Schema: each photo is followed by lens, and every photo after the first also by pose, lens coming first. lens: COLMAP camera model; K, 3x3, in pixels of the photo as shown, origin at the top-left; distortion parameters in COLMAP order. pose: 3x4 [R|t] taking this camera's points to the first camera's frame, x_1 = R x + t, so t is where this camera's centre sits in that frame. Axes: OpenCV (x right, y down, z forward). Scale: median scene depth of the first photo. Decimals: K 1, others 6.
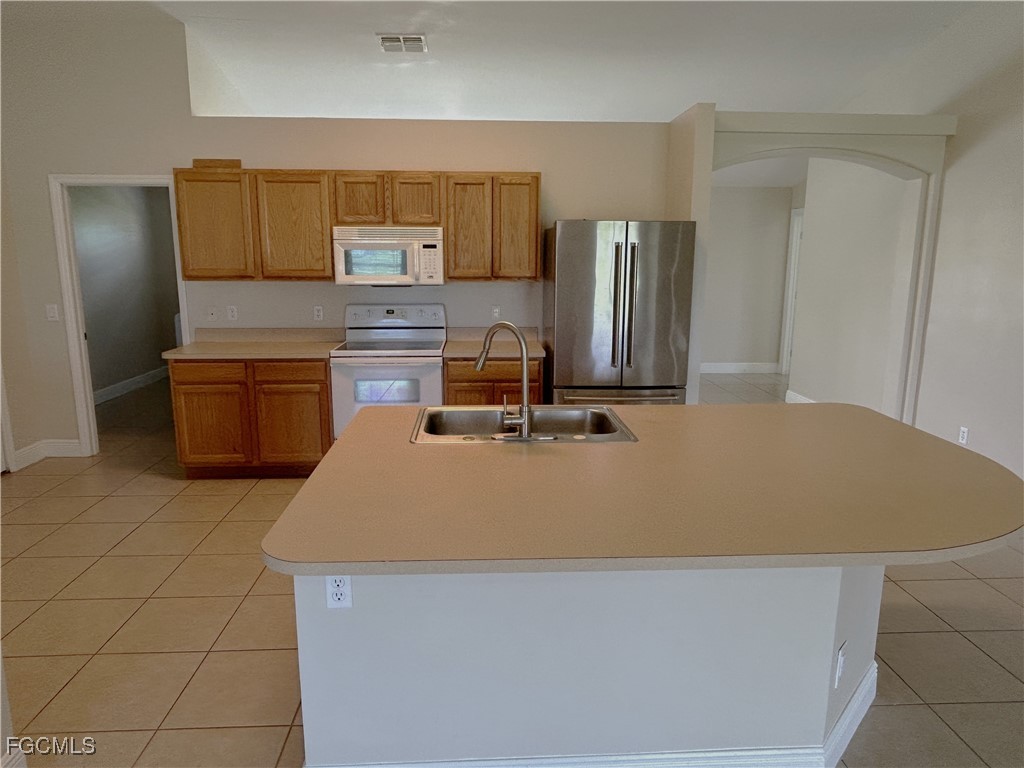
lens RADIAL K [[669.6, 0, 514.0], [0, 669.6, 382.3], [0, 0, 1]] dist [0.007235, -0.000724]
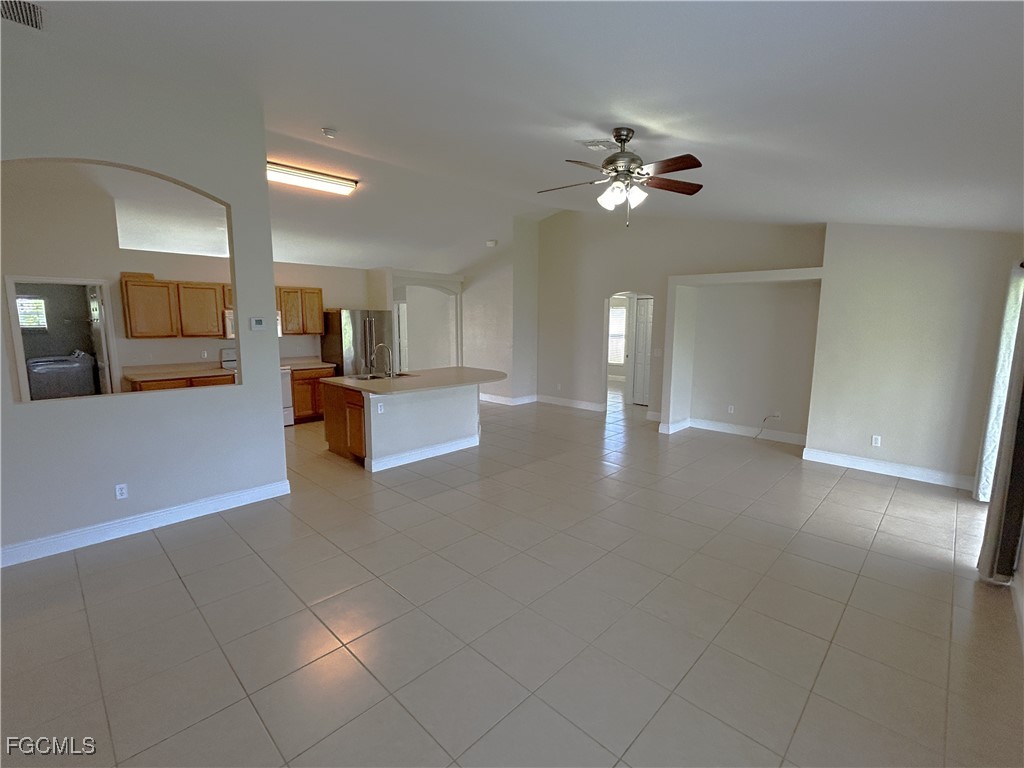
lens RADIAL K [[461.0, 0, 512.1], [0, 461.0, 381.0], [0, 0, 1]] dist [-0.009200, 0.002580]
pose [[0.737650, -0.091491, 0.668956, -0.572909], [0.130364, 0.991433, -0.008156, 0.105465], [-0.662478, 0.093224, 0.743258, -0.595545]]
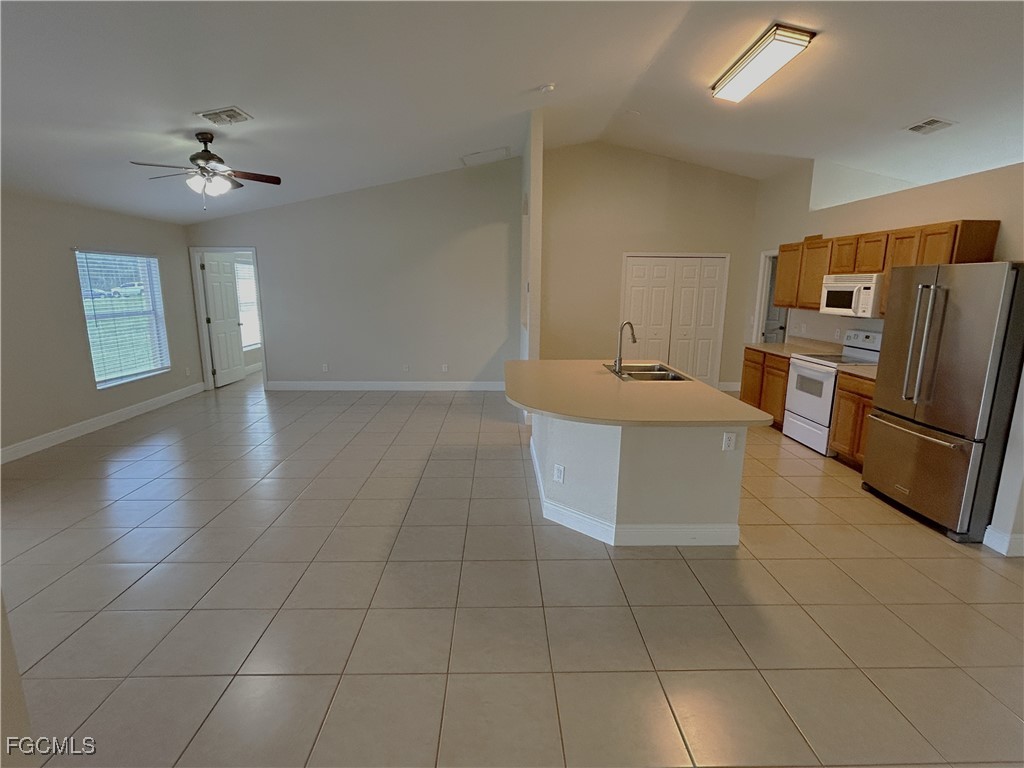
lens RADIAL K [[511.6, 0, 514.8], [0, 511.6, 387.8], [0, 0, 1]] dist [-0.002354, 0.001480]
pose [[-0.017805, 0.196280, -0.980386, 0.914365], [-0.200294, 0.959965, 0.195829, -0.072198], [0.979574, 0.199852, 0.022221, 0.331808]]
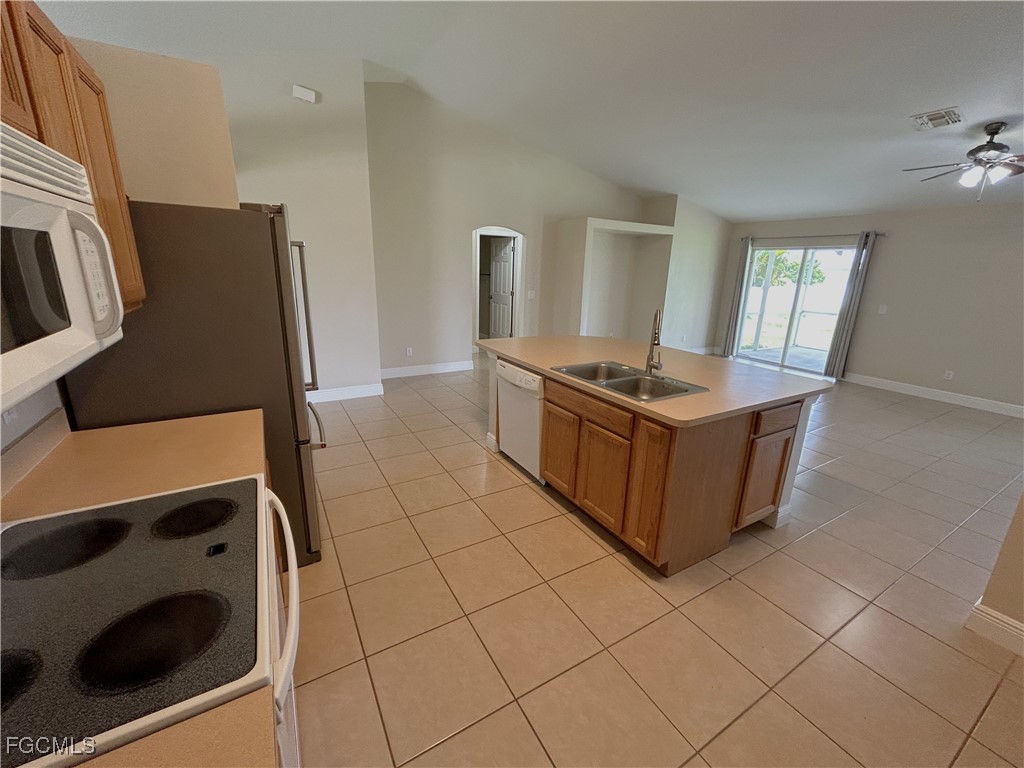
lens RADIAL K [[419.3, 0, 514.4], [0, 419.3, 380.9], [0, 0, 1]] dist [0.003400, 0.000818]
pose [[-0.451690, -0.252638, 0.855658, -0.398651], [0.145520, 0.925364, 0.350037, -0.174076], [-0.880228, 0.282623, -0.381213, 0.915184]]
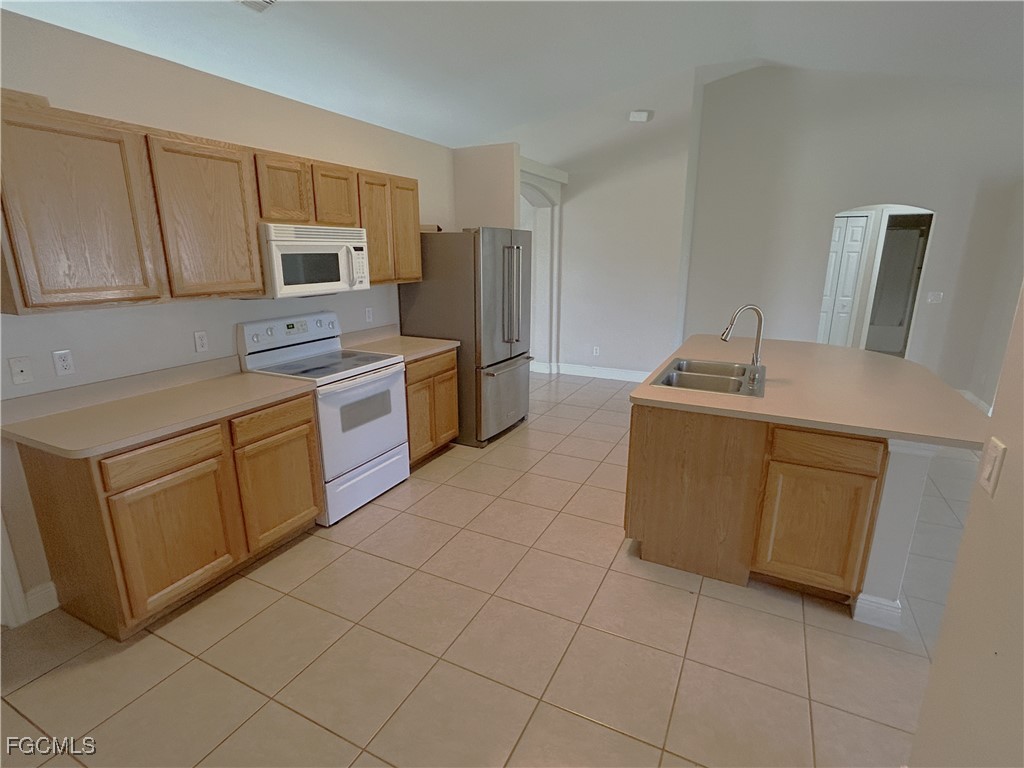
lens RADIAL K [[511.6, 0, 509.0], [0, 511.6, 384.5], [0, 0, 1]] dist [-0.002354, 0.001480]
pose [[0.501638, -0.223967, 0.835583, -0.653596], [0.165962, 0.972879, 0.161133, -0.099405], [-0.849009, 0.057845, 0.525203, 0.458524]]
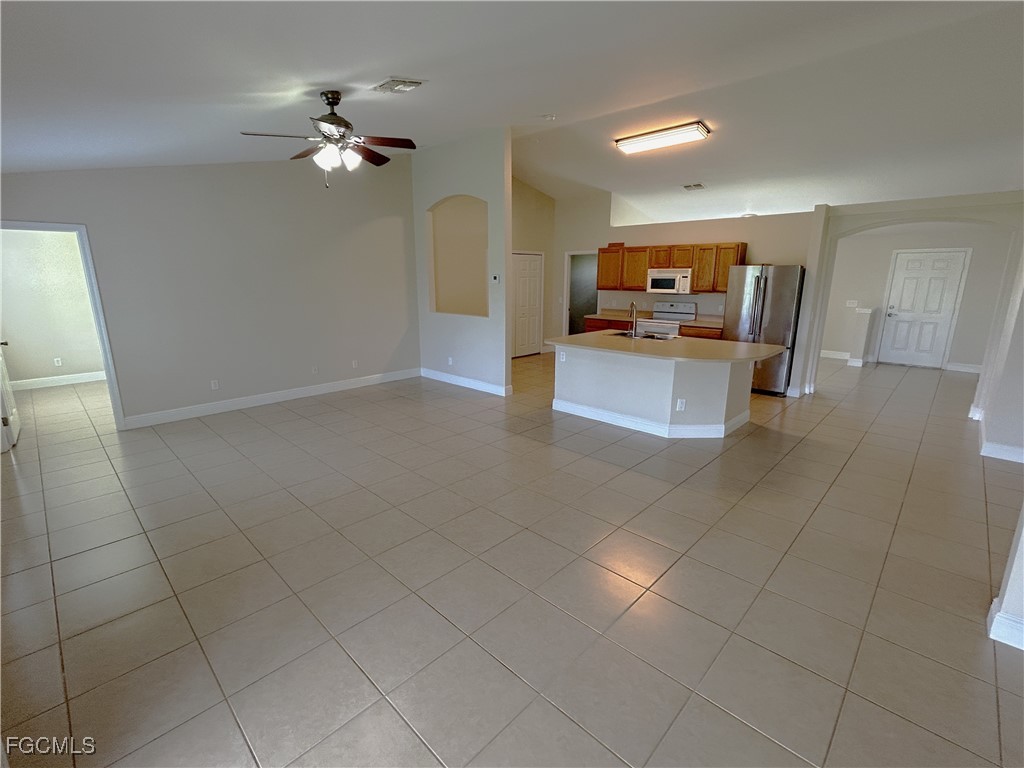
lens RADIAL K [[461.0, 0, 516.1], [0, 461.0, 385.7], [0, 0, 1]] dist [-0.009200, 0.002580]
pose [[0.688402, 0.167777, -0.705658, 0.658883], [-0.138829, 0.985371, 0.098847, 0.091579], [0.711920, 0.029920, 0.701623, -0.524250]]
